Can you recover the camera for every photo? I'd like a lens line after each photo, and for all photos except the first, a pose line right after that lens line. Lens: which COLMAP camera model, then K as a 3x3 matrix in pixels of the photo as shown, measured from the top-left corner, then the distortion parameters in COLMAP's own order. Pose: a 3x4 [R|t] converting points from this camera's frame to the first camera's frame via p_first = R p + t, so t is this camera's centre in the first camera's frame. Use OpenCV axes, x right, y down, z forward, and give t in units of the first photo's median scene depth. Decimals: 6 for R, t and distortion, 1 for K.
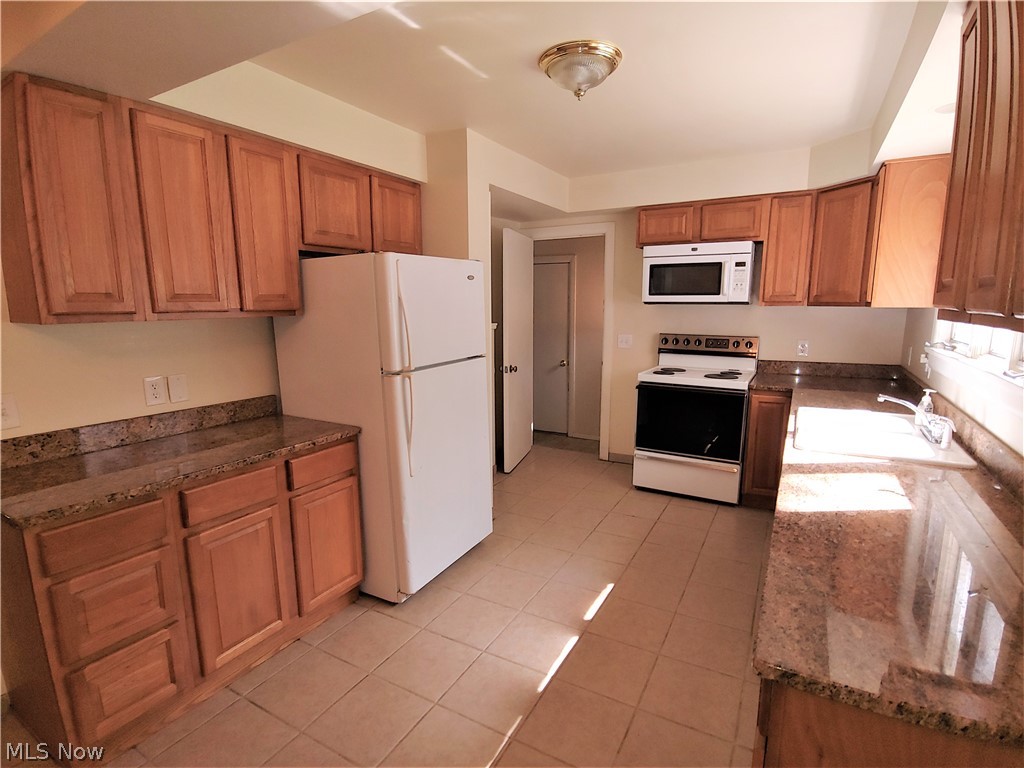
lens RADIAL K [[525.9, 0, 514.7], [0, 525.9, 392.2], [0, 0, 1]] dist [0.011885, -0.000273]
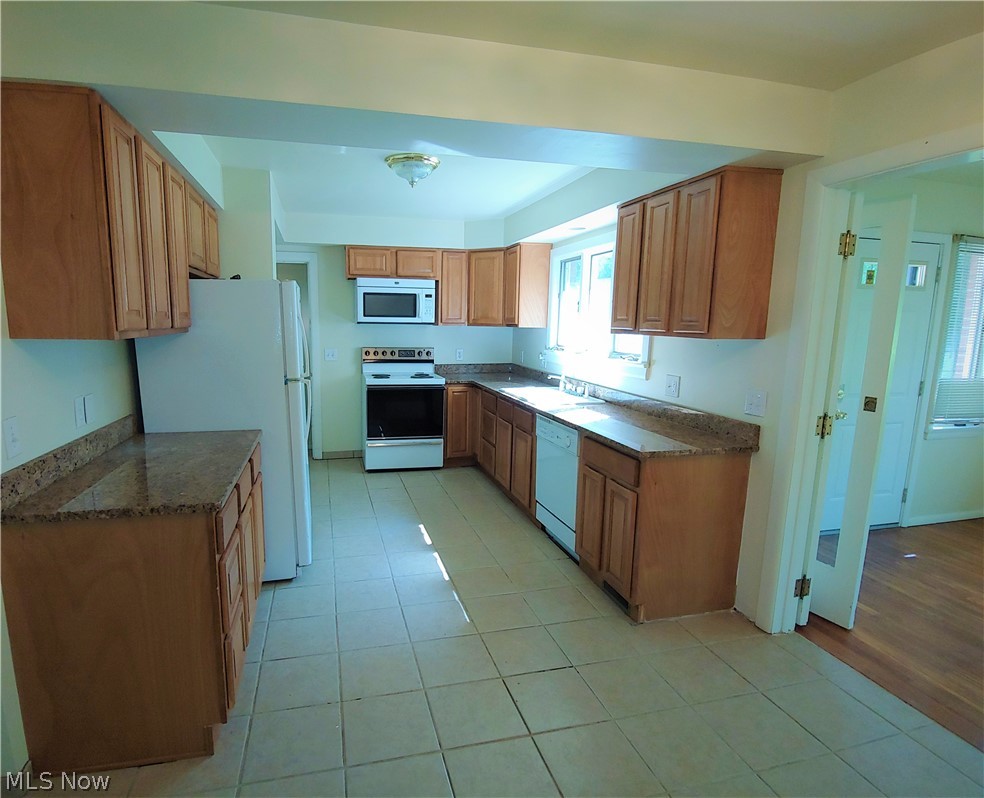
lens RADIAL K [[553.0, 0, 462.0], [0, 553.0, 410.9], [0, 0, 1]] dist [-0.003285, -0.001200]
pose [[0.724056, -0.098943, 0.682608, -0.526183], [0.103269, 0.994053, 0.034548, 0.018858], [-0.681967, 0.045478, 0.729968, -0.116888]]
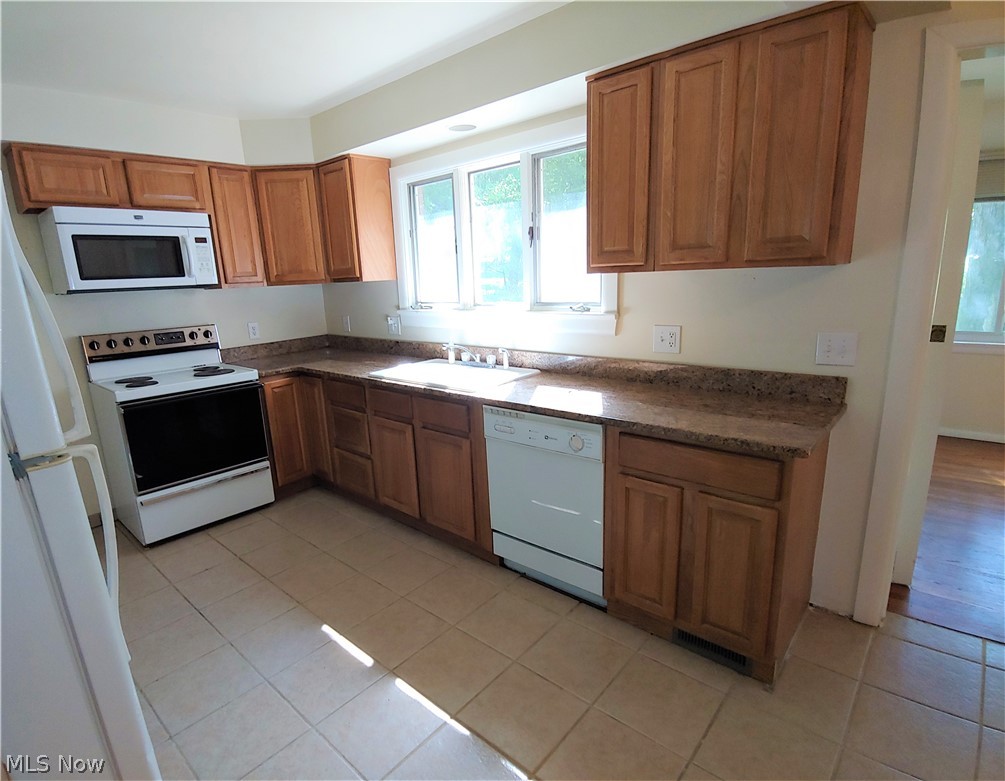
lens RADIAL K [[526.9, 0, 485.8], [0, 526.9, 404.3], [0, 0, 1]] dist [-0.006167, -0.000426]
pose [[0.215984, -0.241615, 0.946030, -0.335591], [0.213721, 0.957102, 0.195649, -0.053707], [-0.952719, 0.159929, 0.258357, 0.369553]]
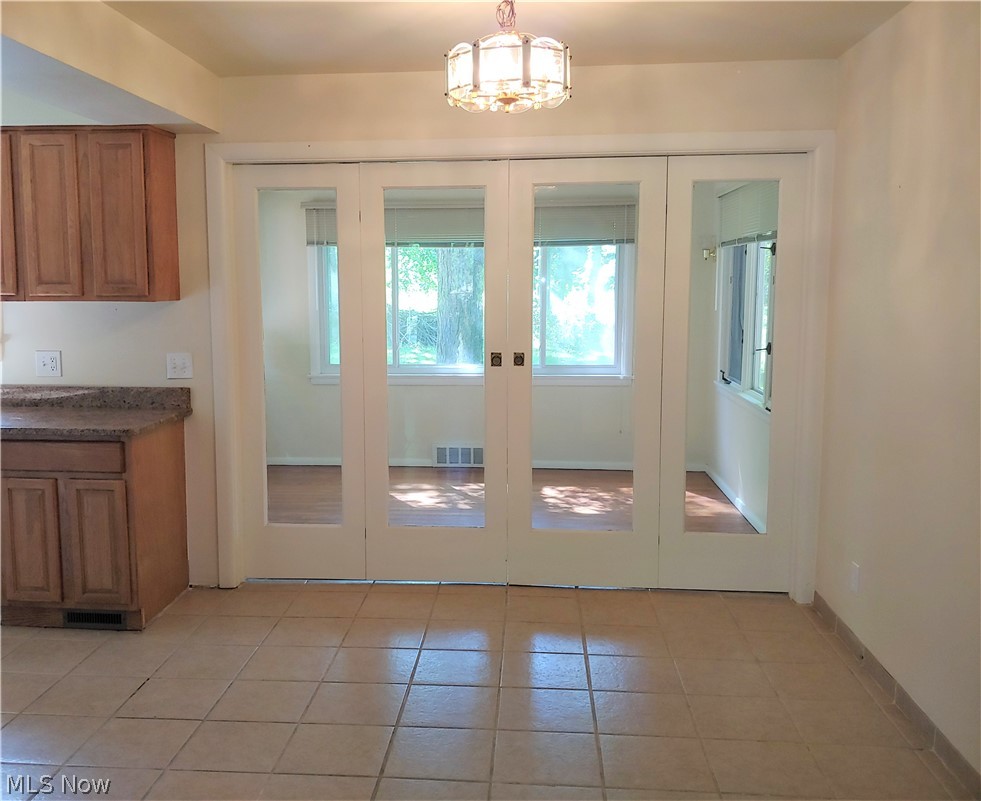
lens RADIAL K [[946.6, 0, 454.1], [0, 946.6, 402.6], [0, 0, 1]] dist [-0.010005, -0.021587]
pose [[-0.406735, -0.111026, 0.906774, -1.005370], [0.160528, 0.968457, 0.190584, -0.056998], [-0.899331, 0.223080, -0.376083, 0.309718]]
